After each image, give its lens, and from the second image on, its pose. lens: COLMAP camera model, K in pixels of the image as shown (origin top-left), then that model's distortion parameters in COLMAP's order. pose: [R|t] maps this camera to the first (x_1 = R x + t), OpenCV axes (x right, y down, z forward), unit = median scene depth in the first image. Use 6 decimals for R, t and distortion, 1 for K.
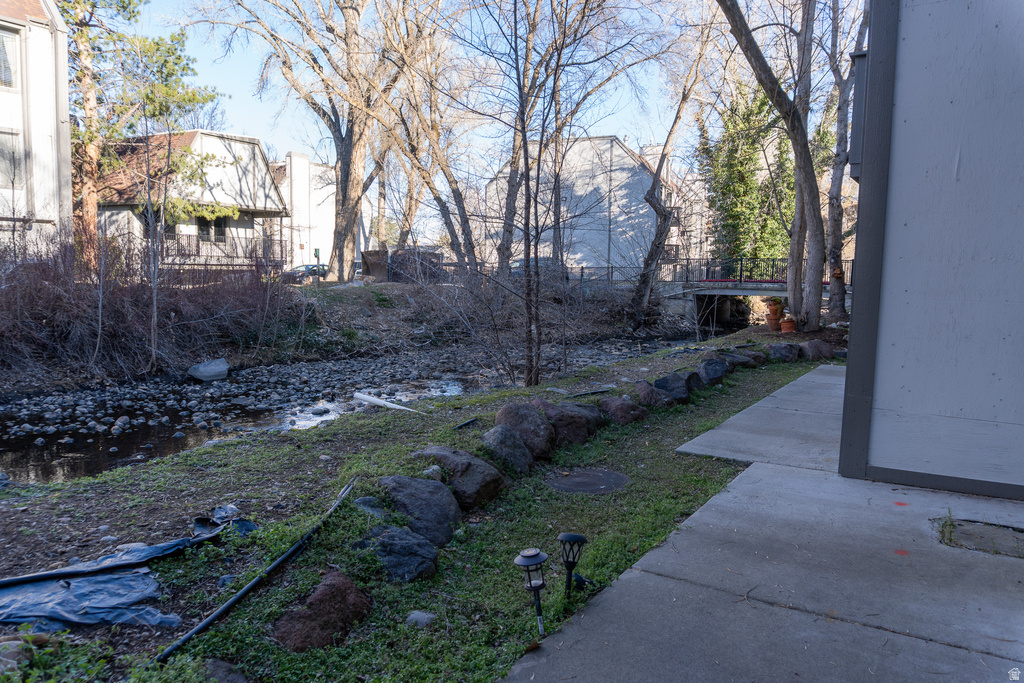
lens RADIAL K [[688.0, 0, 512.0], [0, 688.0, 341.5], [0, 0, 1]] dist [-0.026107, -0.003063]
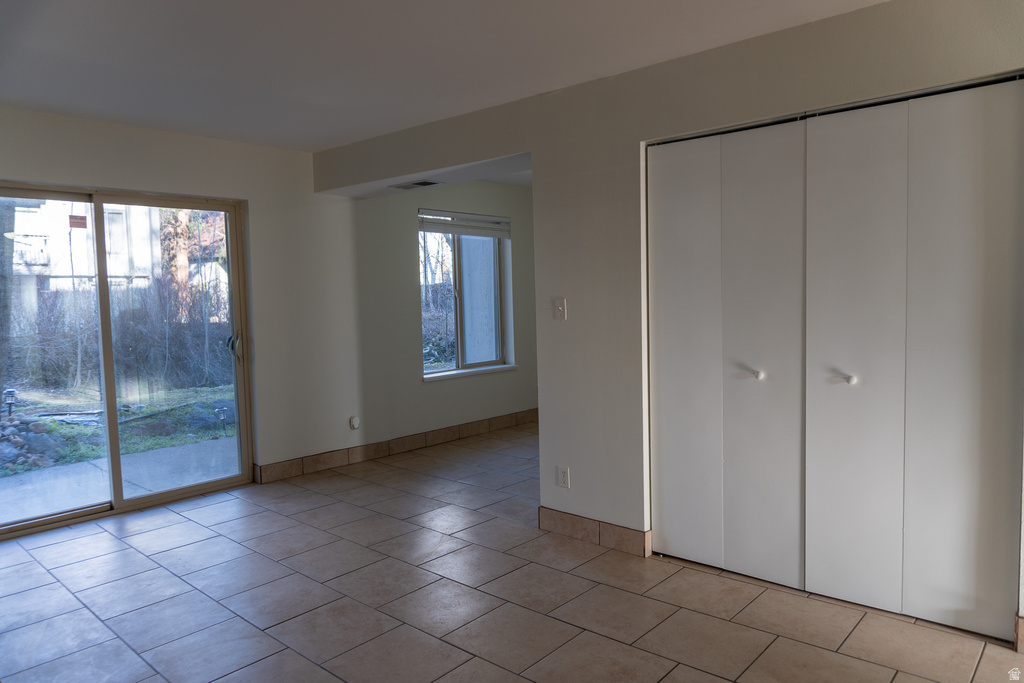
lens RADIAL K [[688.0, 0, 512.0], [0, 688.0, 341.5], [0, 0, 1]] dist [-0.026107, -0.003063]
pose [[0.989362, -0.035057, -0.141185, 0.153122], [0.029811, 0.998791, -0.039097, 0.016785], [0.142385, 0.034472, 0.989211, -0.151697]]
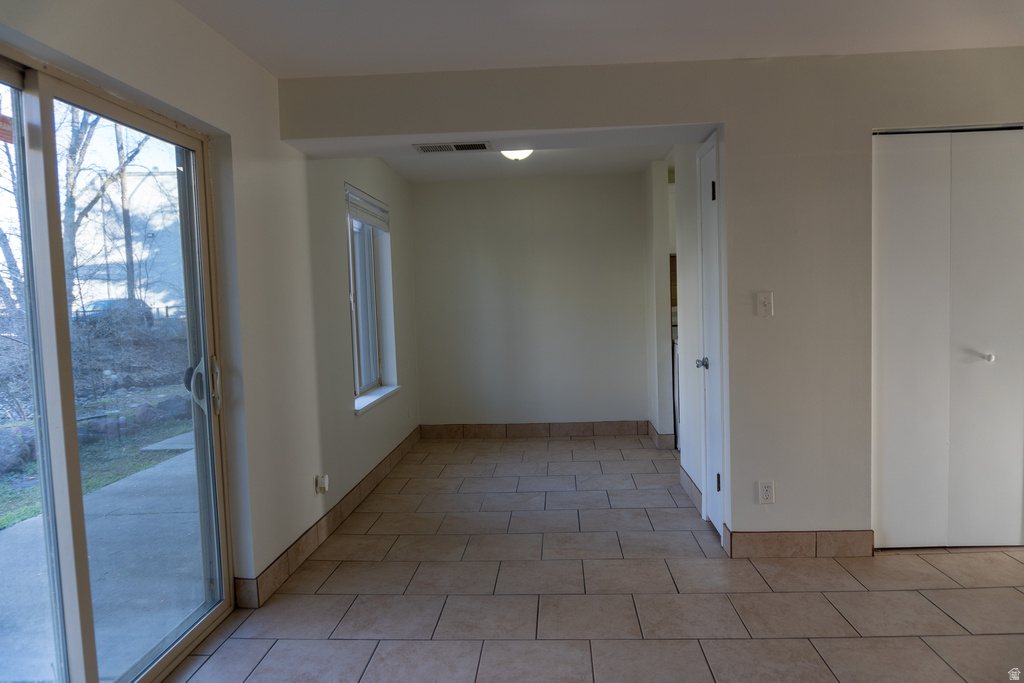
lens RADIAL K [[688.0, 0, 512.0], [0, 688.0, 341.5], [0, 0, 1]] dist [-0.026107, -0.003063]
pose [[0.861711, -0.084476, 0.500318, 0.043065], [0.105972, 0.994261, -0.014642, 0.008870], [-0.496210, 0.065637, 0.865718, -0.097274]]
